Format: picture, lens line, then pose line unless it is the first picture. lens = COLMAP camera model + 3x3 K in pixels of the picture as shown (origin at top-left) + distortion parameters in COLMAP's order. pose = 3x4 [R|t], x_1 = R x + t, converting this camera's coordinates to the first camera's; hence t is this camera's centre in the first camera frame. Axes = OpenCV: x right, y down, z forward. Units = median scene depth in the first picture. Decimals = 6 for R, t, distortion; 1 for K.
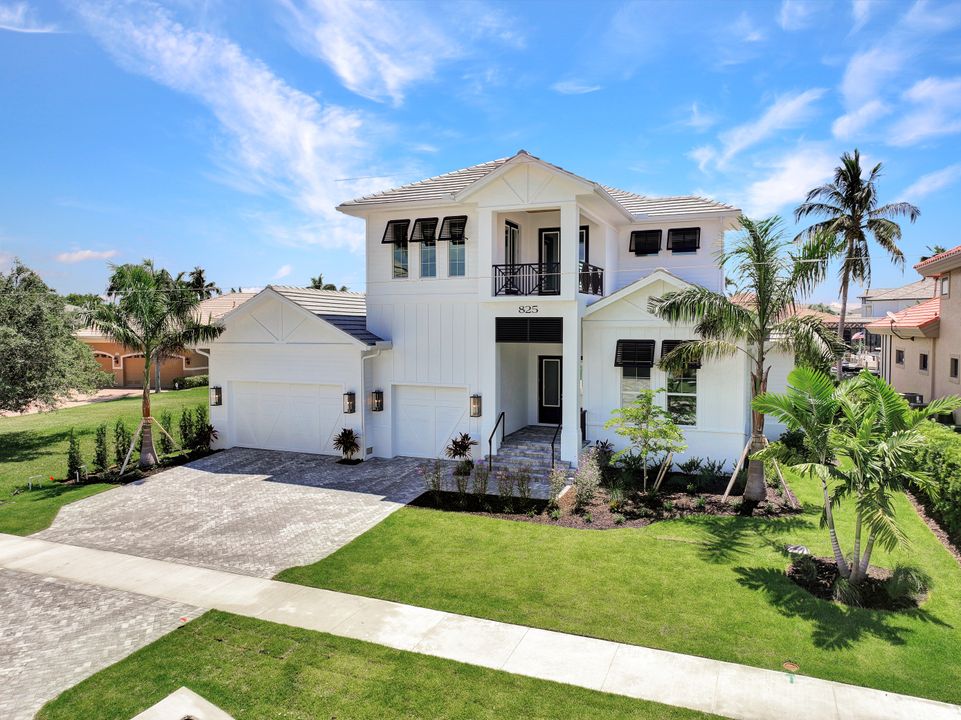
lens RADIAL K [[665.9, 0, 479.4], [0, 665.9, 417.2], [0, 0, 1]] dist [-0.010999, 0.036576]
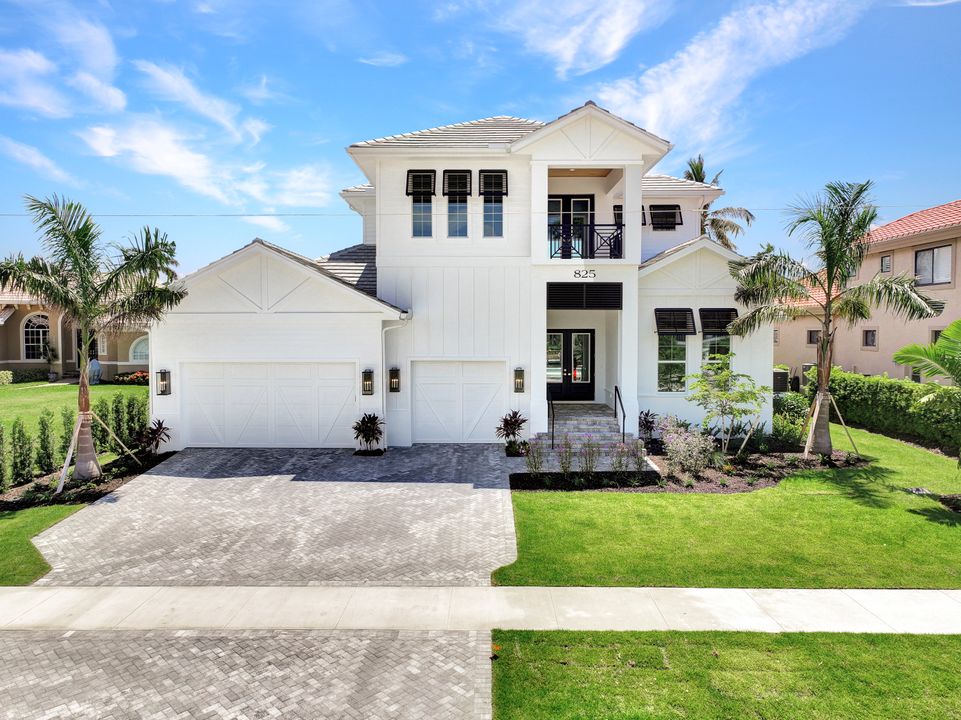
lens RADIAL K [[665.9, 0, 479.4], [0, 665.9, 417.2], [0, 0, 1]] dist [-0.010999, 0.036576]
pose [[0.927447, -0.050132, 0.370579, -0.430600], [0.050268, 0.998692, 0.009298, 0.024236], [-0.370561, 0.010005, 0.928754, 0.187751]]
